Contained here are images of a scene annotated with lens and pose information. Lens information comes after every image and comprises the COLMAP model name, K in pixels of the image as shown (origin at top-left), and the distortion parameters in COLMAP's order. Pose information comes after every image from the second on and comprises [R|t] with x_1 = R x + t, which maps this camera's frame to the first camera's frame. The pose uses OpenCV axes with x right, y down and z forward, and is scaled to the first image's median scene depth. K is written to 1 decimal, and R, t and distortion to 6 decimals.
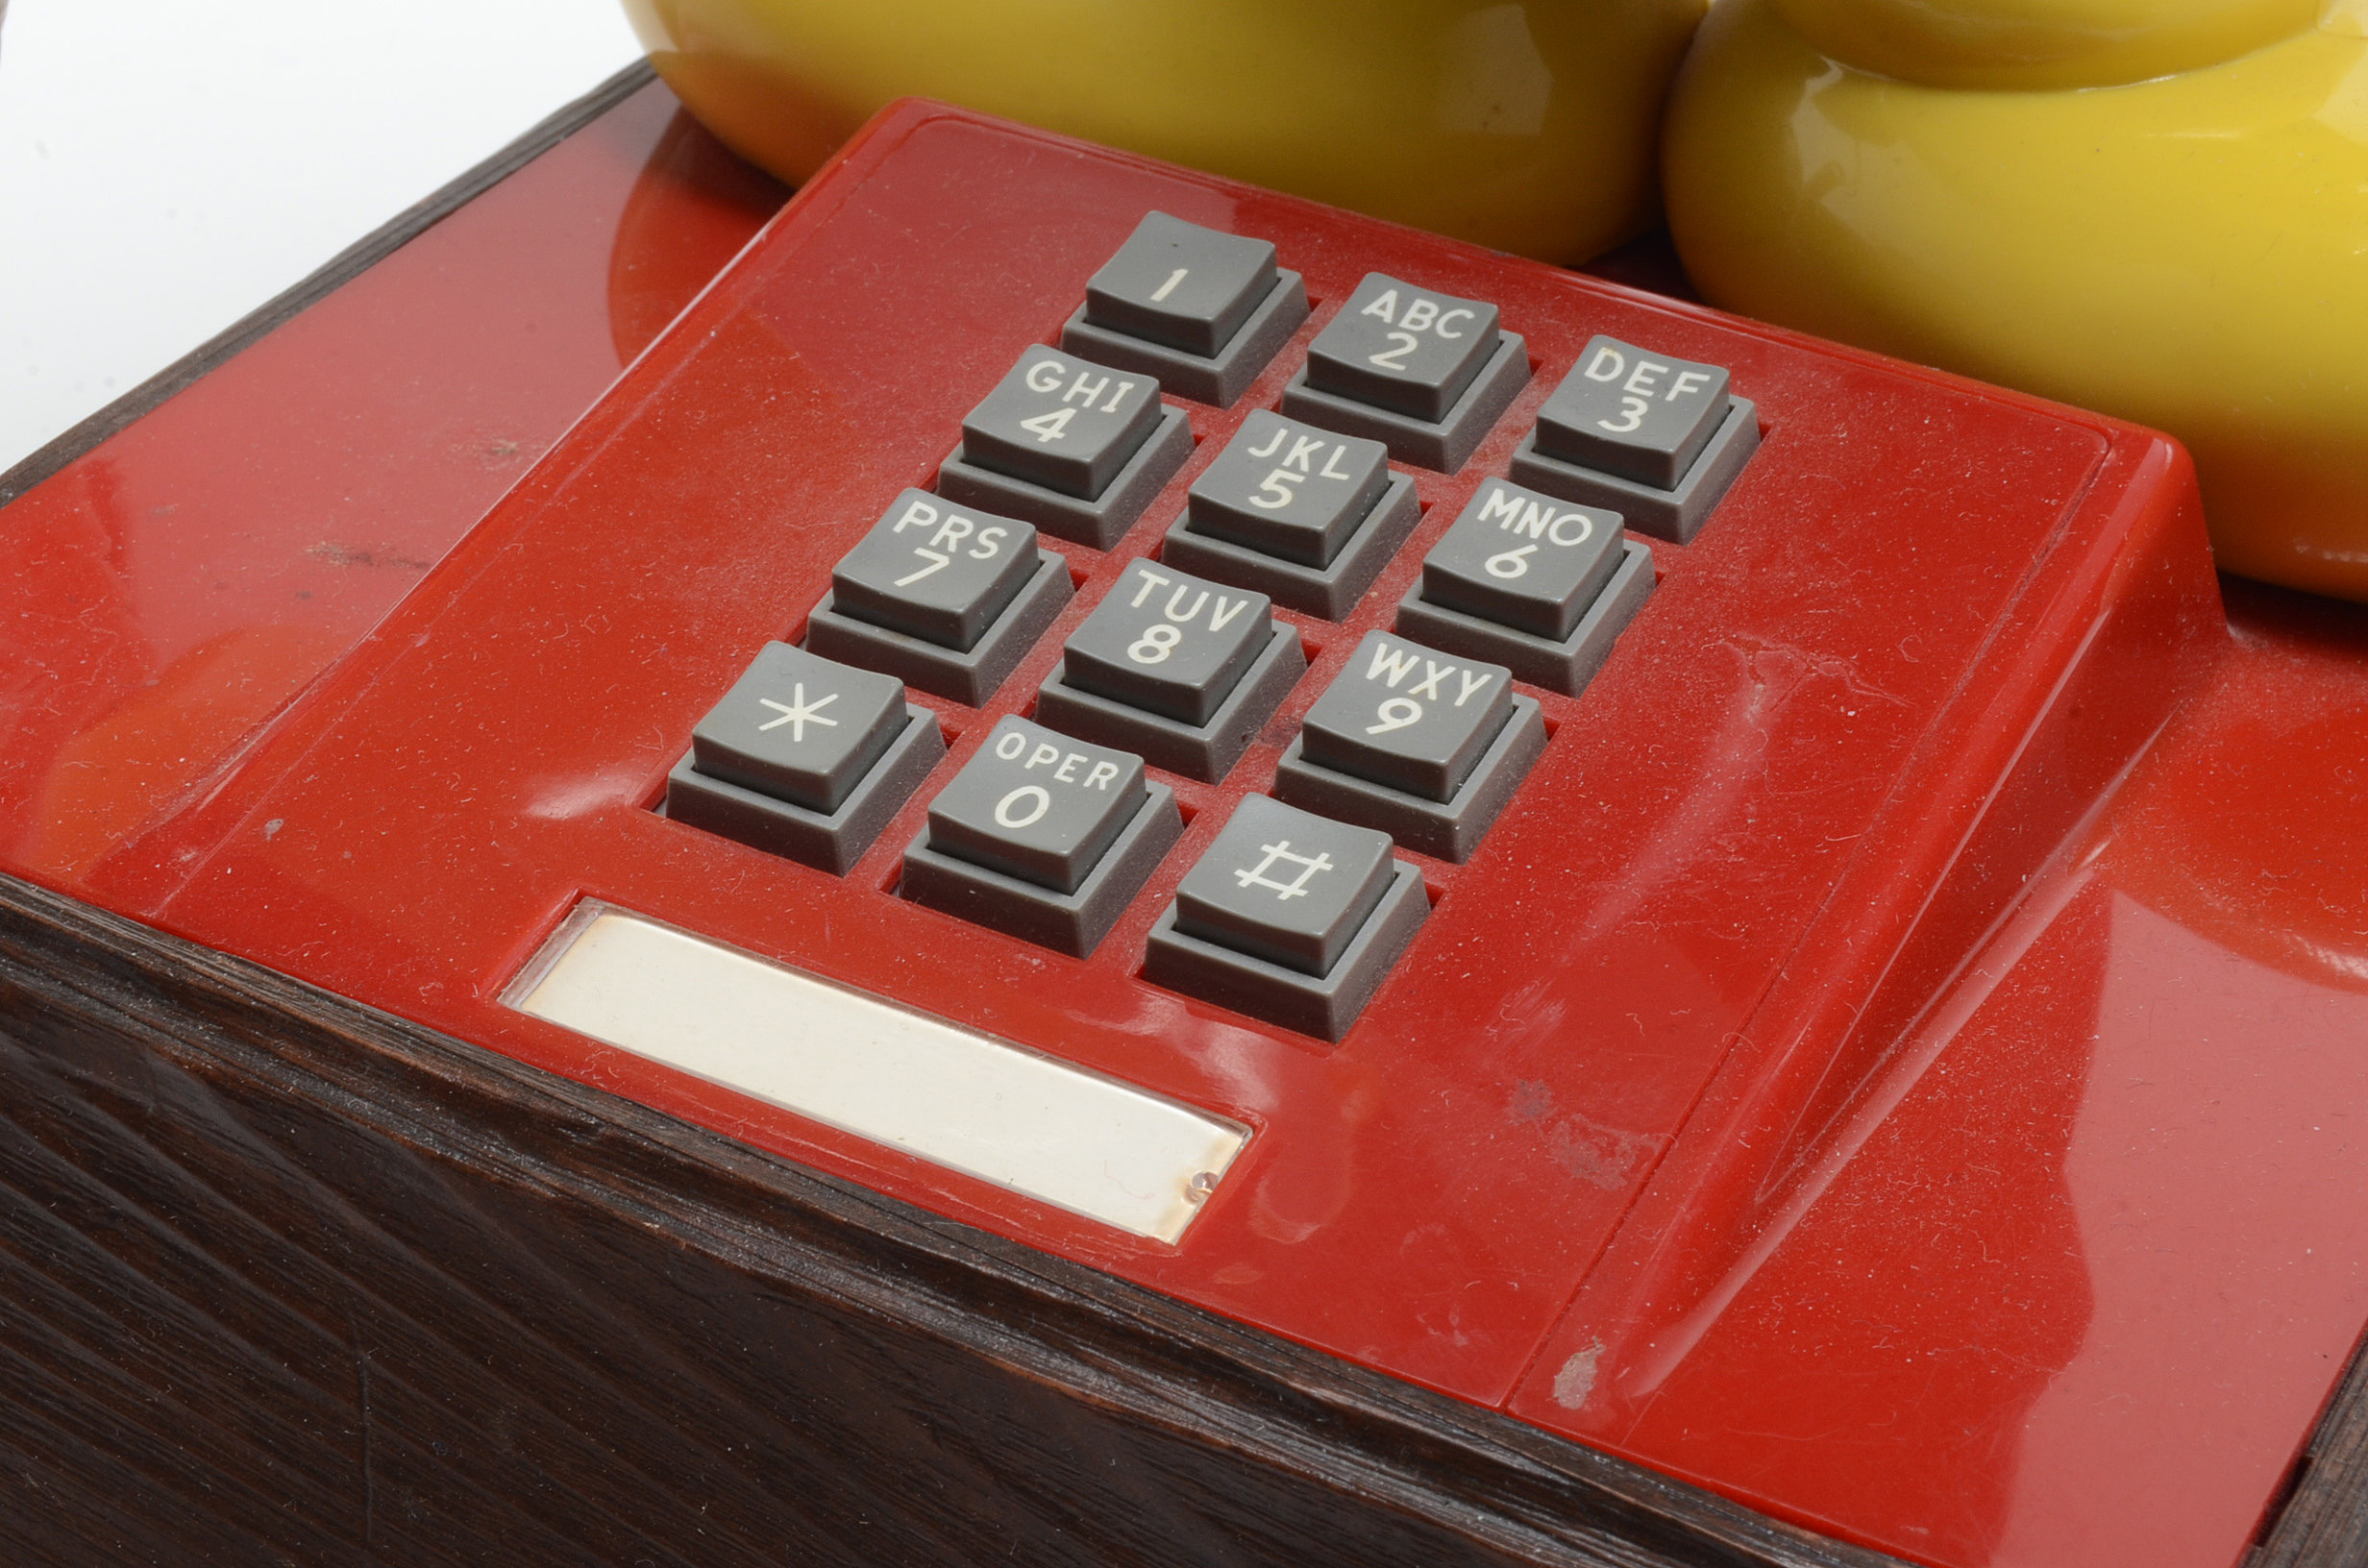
lens RADIAL K [[5227.7, 0, 1122.3], [0, 5227.7, 784.4], [0, 0, 1]] dist [-0.022129, 0.000468]
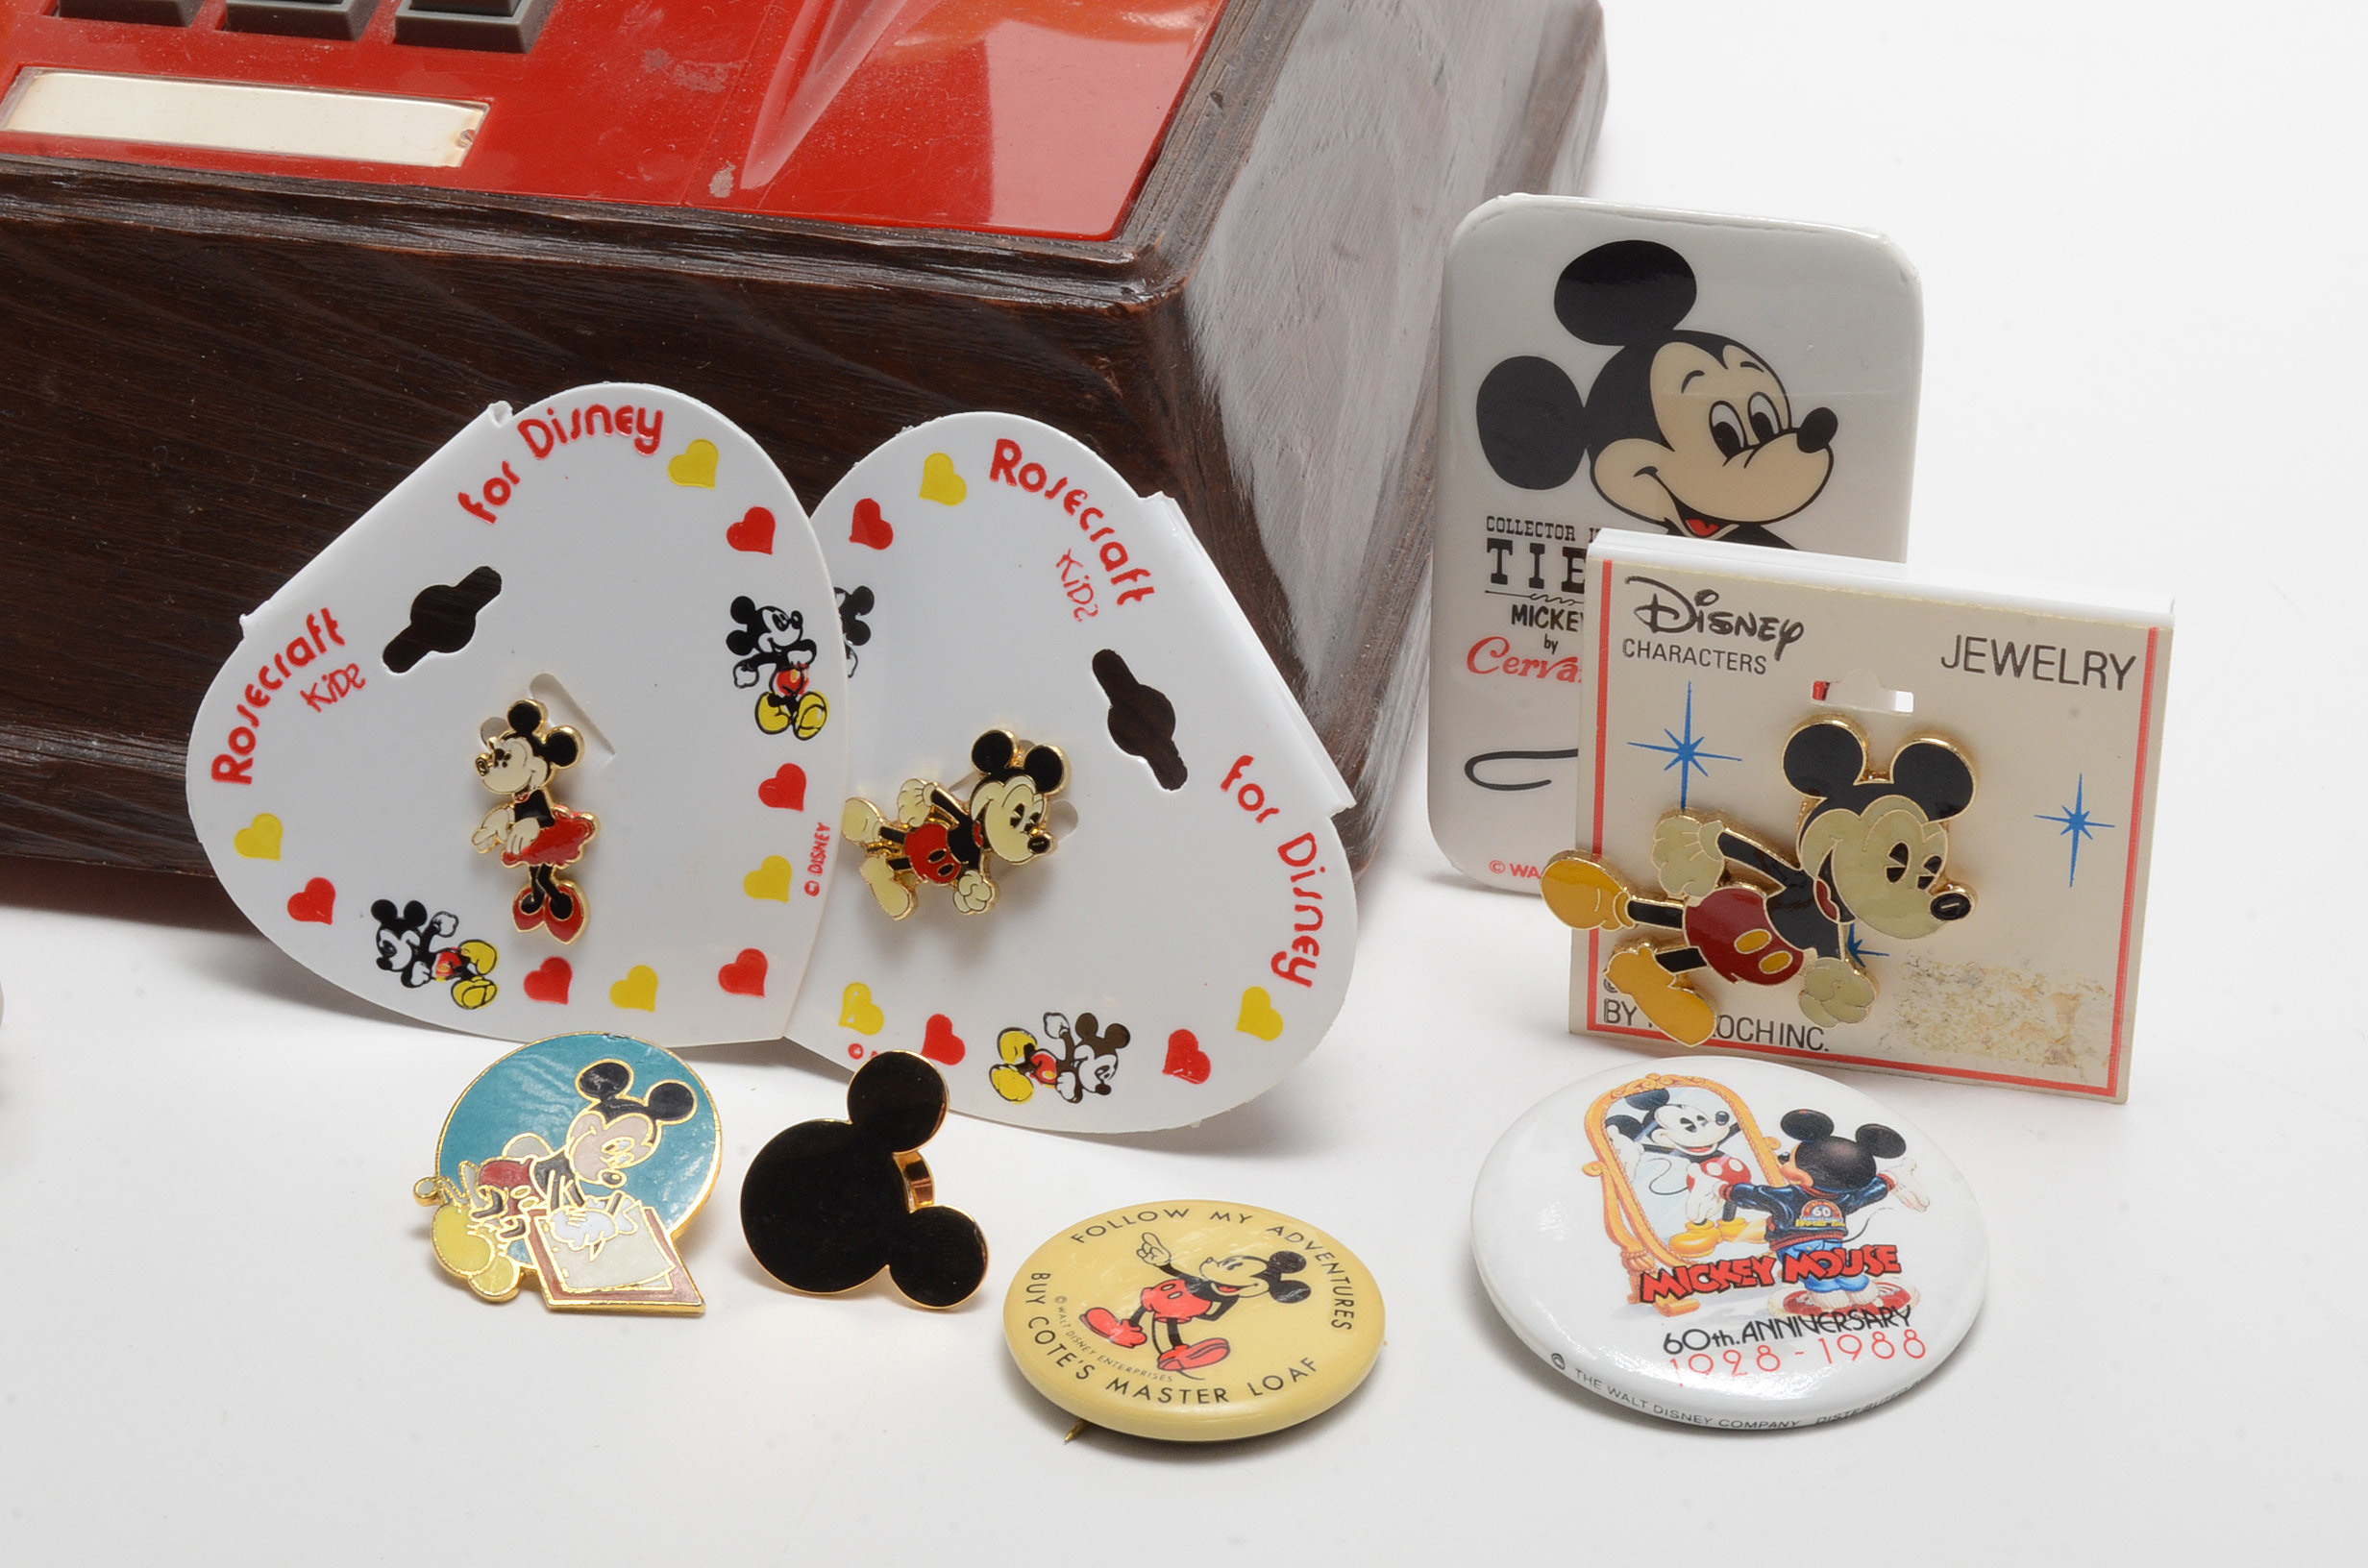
lens RADIAL K [[5227.7, 0, 1122.3], [0, 5227.7, 784.4], [0, 0, 1]] dist [-0.022129, 0.000468]
pose [[0.958980, -0.192072, 0.208484, -0.157399], [0.192687, 0.981103, 0.017556, 0.270540], [-0.207916, 0.023337, 0.977868, -0.577851]]
